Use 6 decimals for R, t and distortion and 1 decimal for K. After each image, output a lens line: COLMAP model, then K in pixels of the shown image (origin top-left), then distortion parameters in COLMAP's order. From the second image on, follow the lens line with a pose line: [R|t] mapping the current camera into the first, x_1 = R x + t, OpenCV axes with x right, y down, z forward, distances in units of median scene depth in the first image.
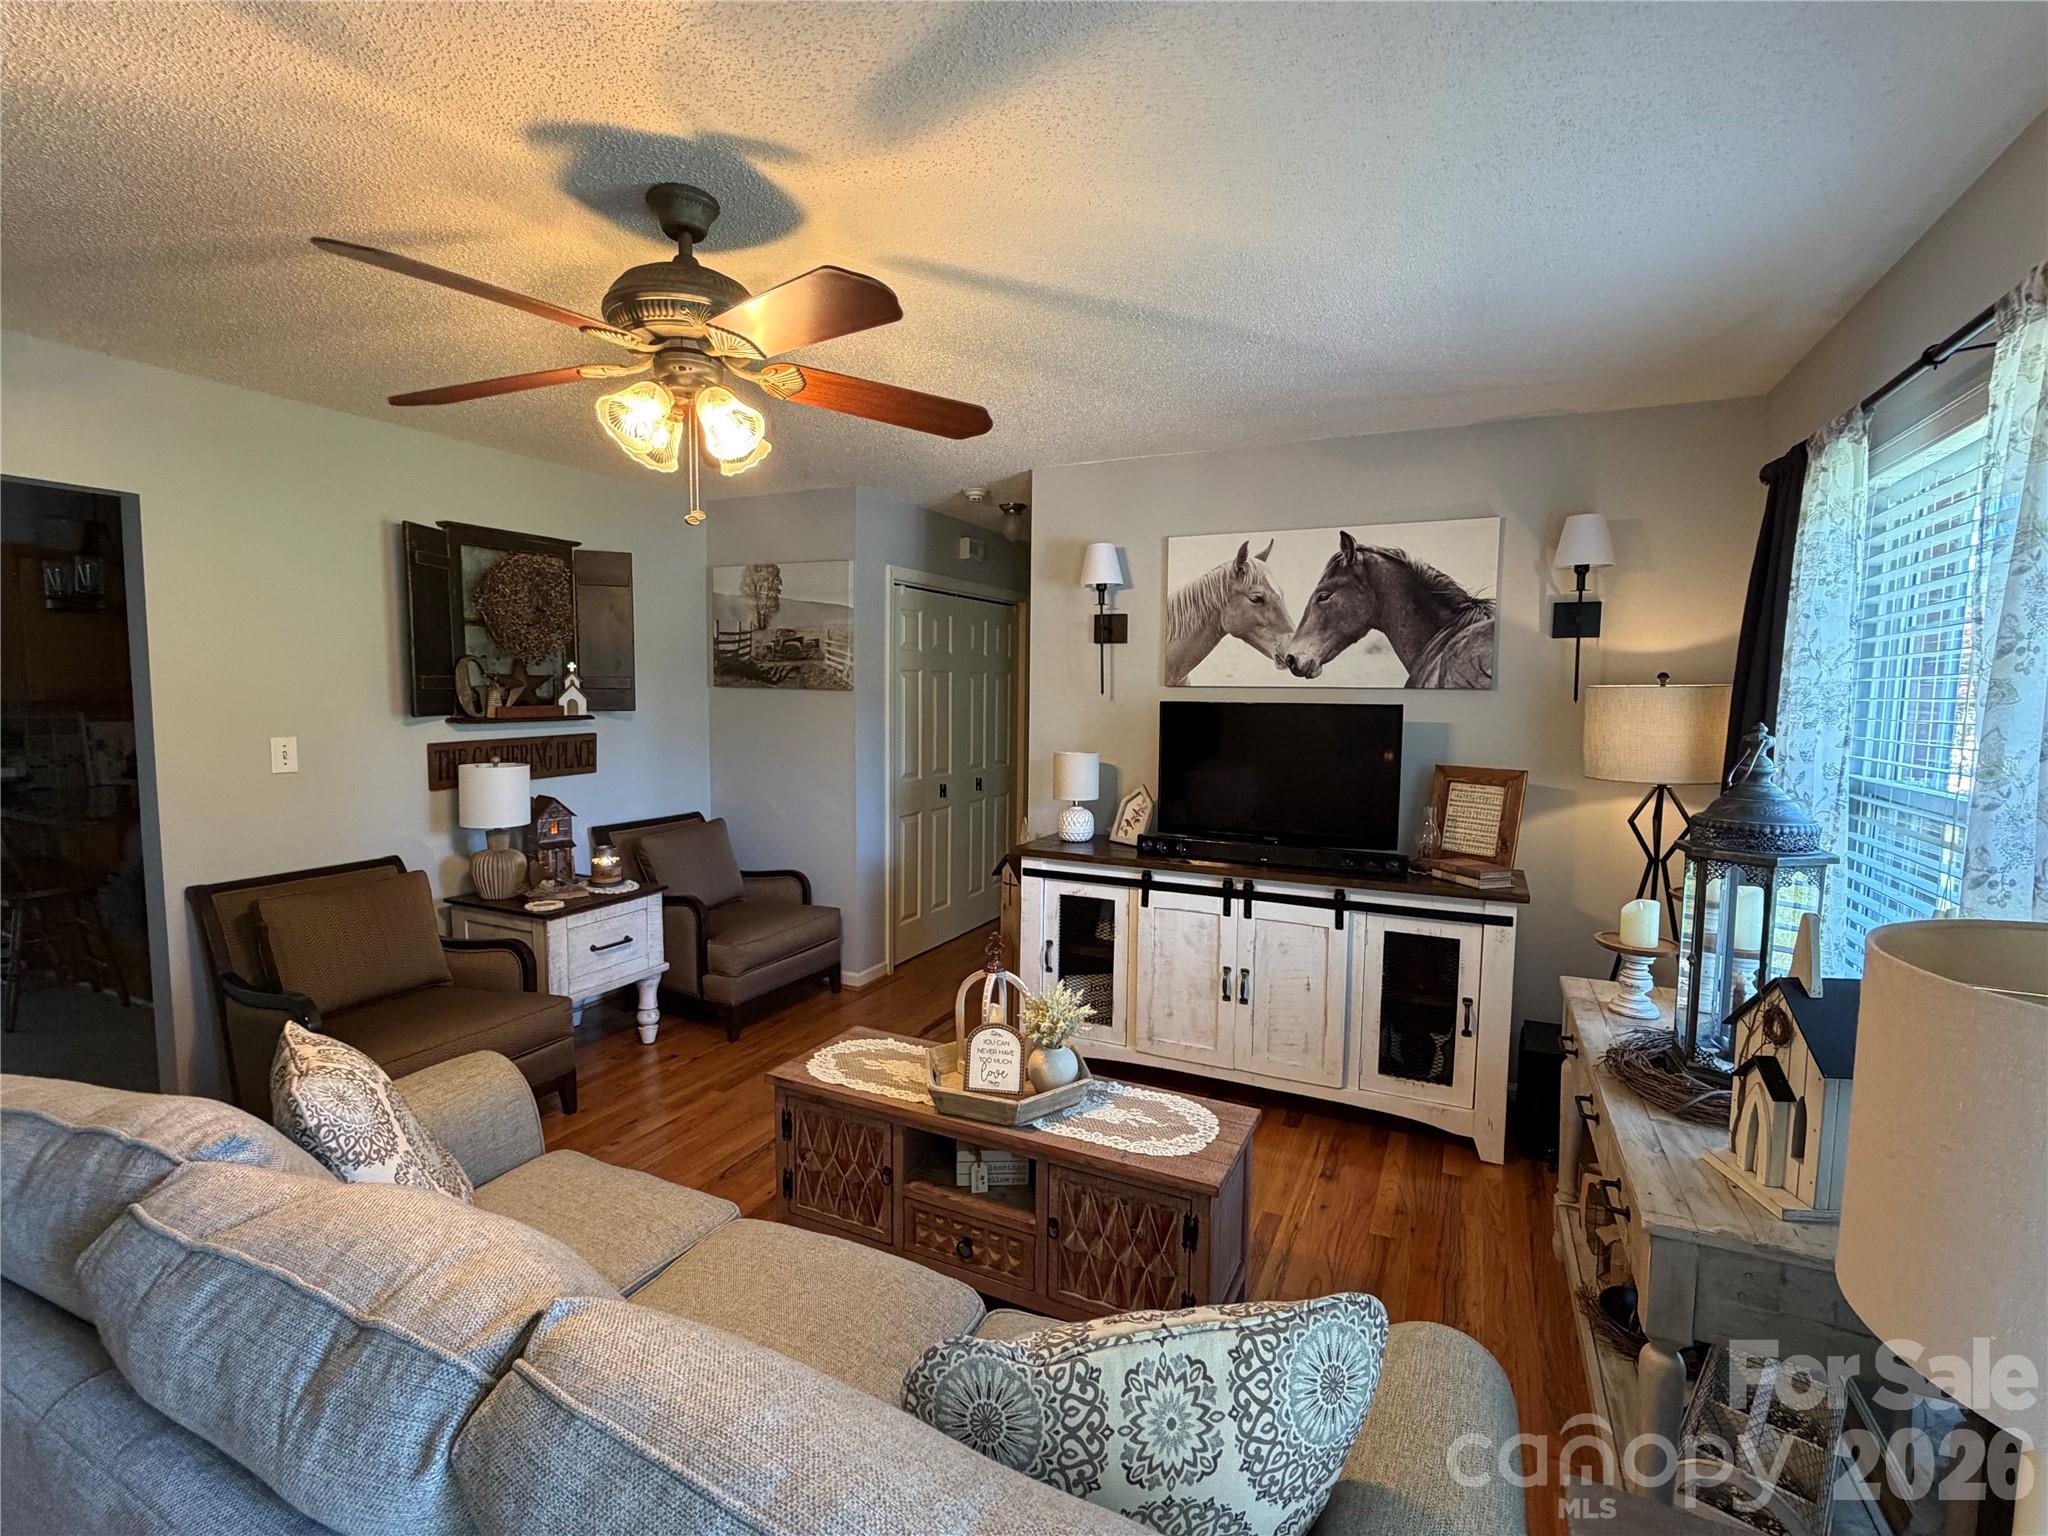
lens RADIAL K [[946.9, 0, 1022.0], [0, 946.9, 768.0], [0, 0, 1]] dist [0.000526, -0.000038]
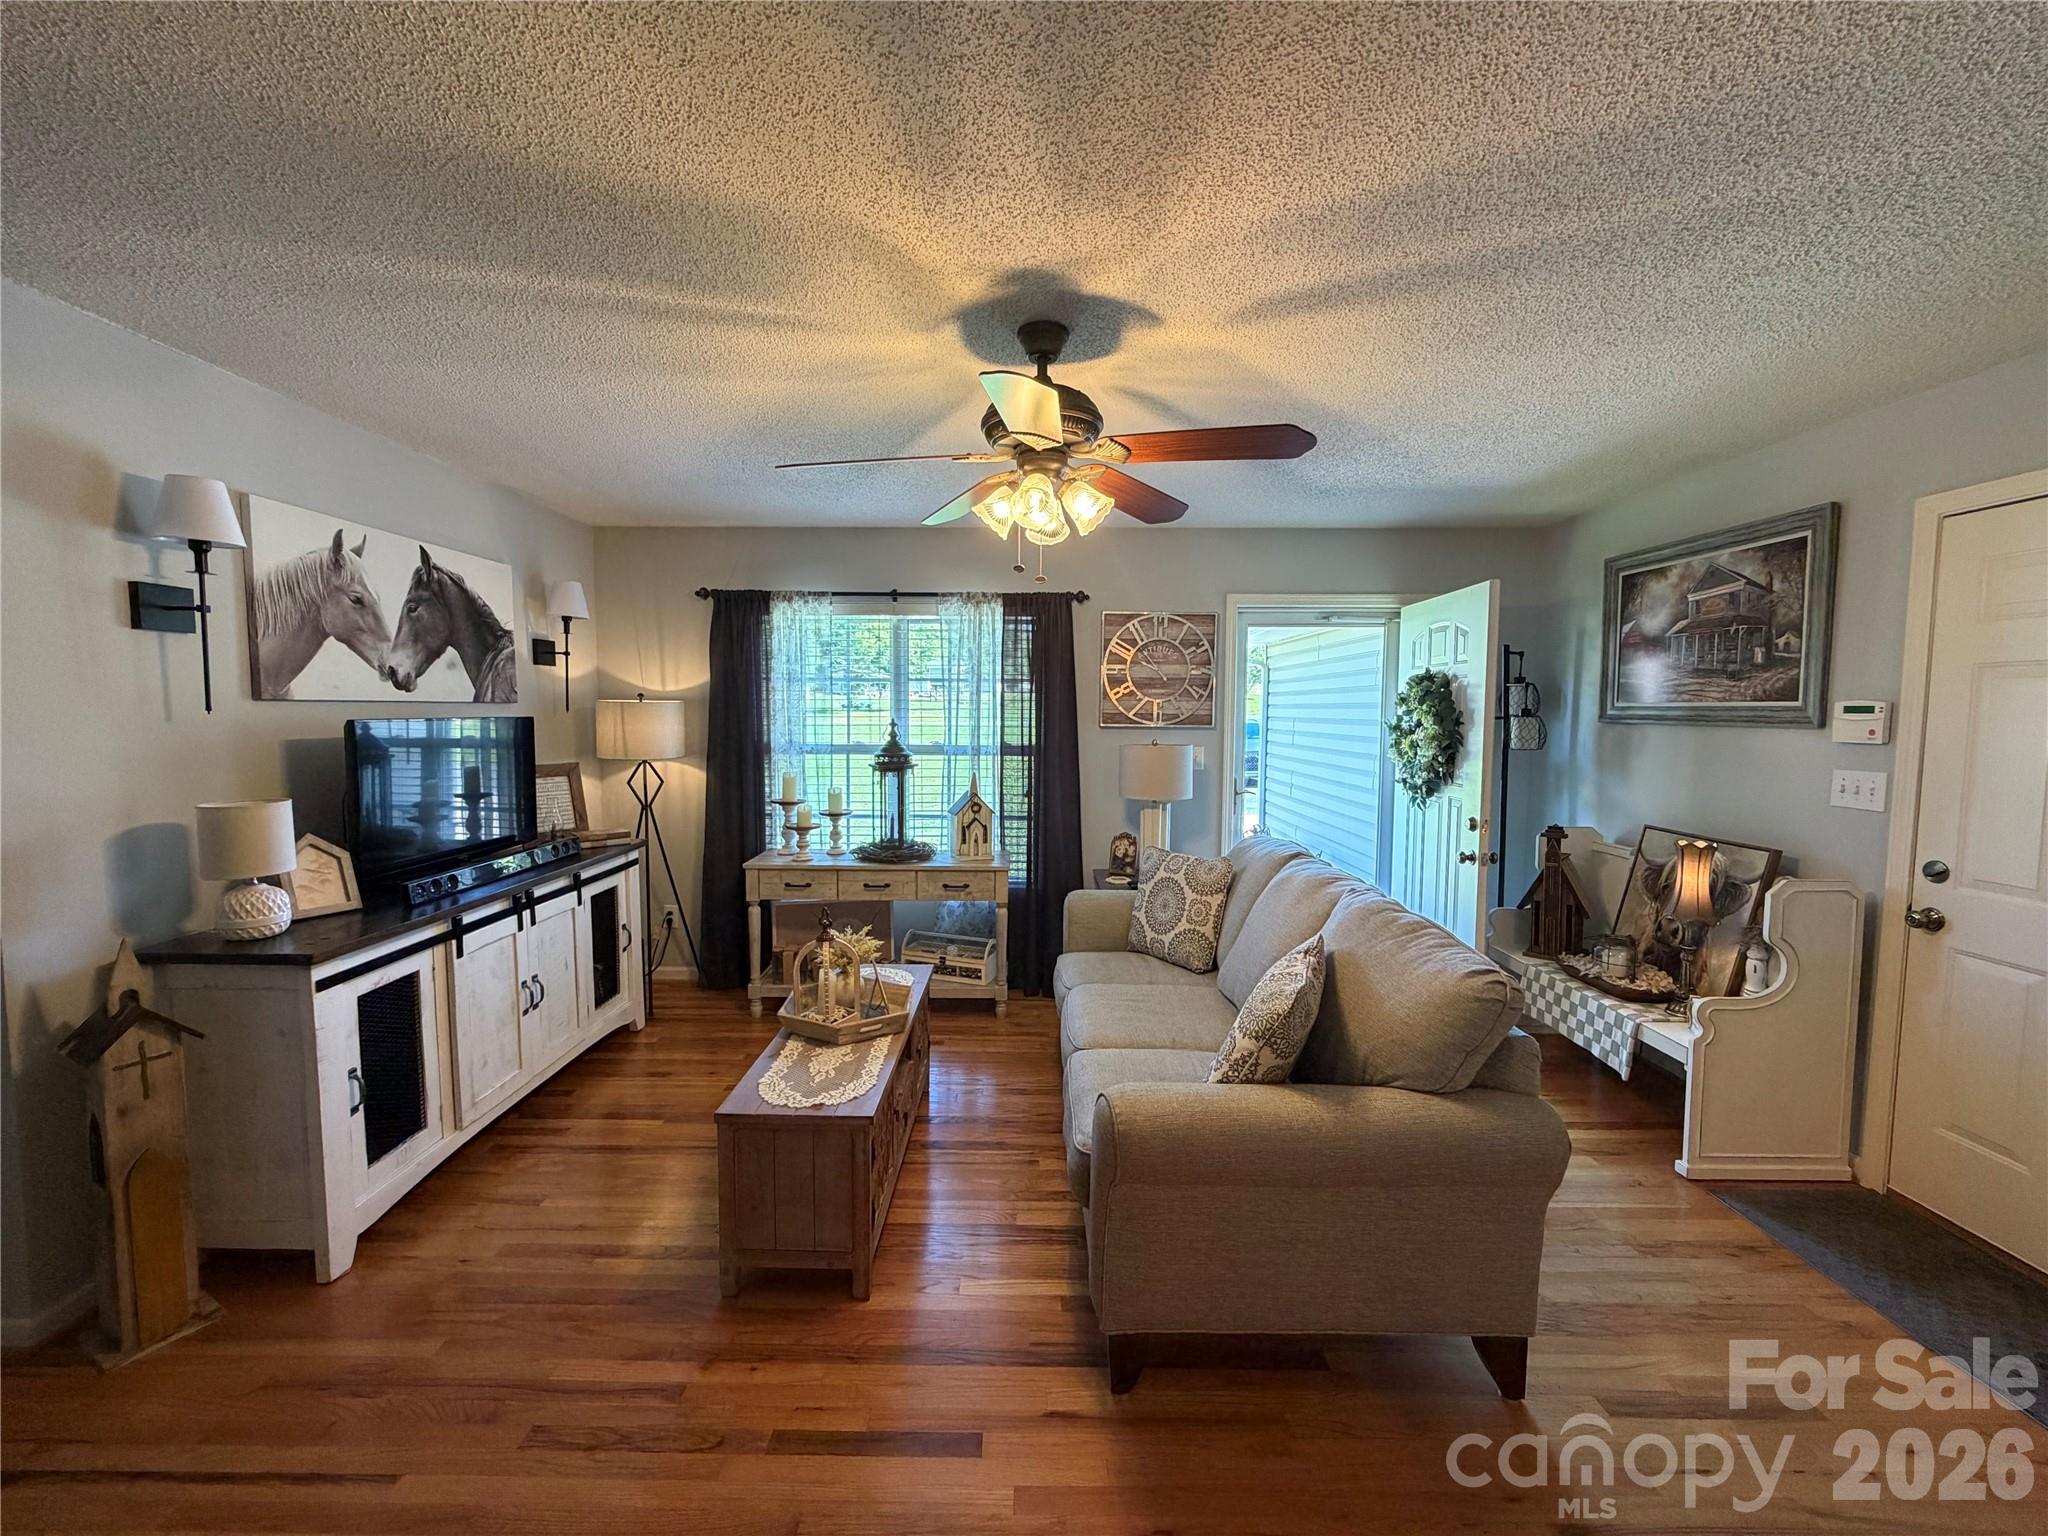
lens RADIAL K [[813.9, 0, 1019.6], [0, 813.9, 765.1], [0, 0, 1]] dist [-0.000124, 0.000011]
pose [[-0.428072, -0.071120, 0.900942, -0.721934], [0.074277, 0.990757, 0.113501, -0.070566], [-0.900687, 0.115506, -0.418833, 0.814339]]
